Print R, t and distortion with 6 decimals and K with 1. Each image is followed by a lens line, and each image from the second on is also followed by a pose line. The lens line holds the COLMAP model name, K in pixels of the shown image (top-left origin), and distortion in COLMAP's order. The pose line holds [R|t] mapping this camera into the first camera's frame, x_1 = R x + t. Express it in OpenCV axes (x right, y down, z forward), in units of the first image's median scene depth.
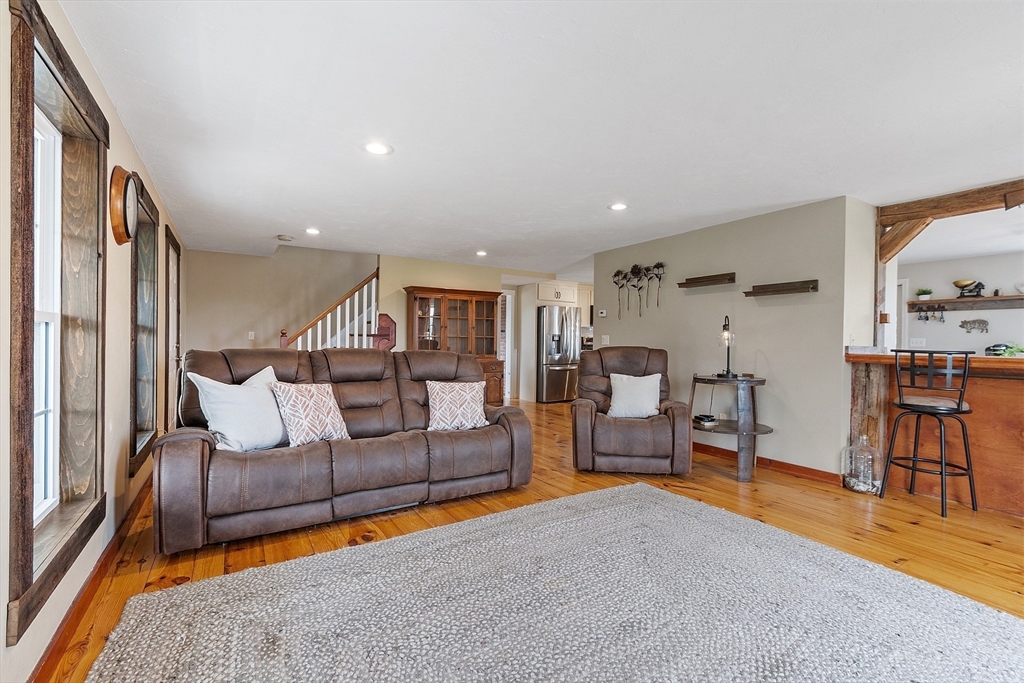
lens RADIAL K [[443.5, 0, 505.2], [0, 443.5, 339.4], [0, 0, 1]] dist [-0.001028, 0.000156]
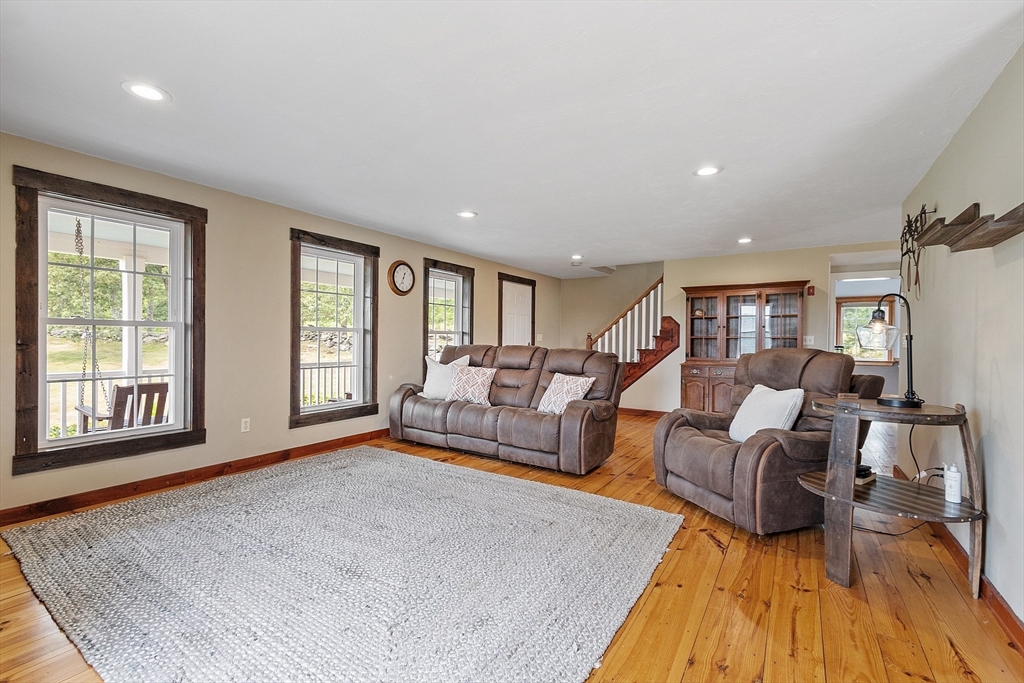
lens RADIAL K [[443.5, 0, 503.8], [0, 443.5, 344.1], [0, 0, 1]] dist [-0.001028, 0.000156]
pose [[0.412823, 0.002664, -0.910808, 1.009308], [-0.004410, 0.999990, 0.000926, 0.016705], [0.910801, 0.003635, 0.412830, 0.423587]]
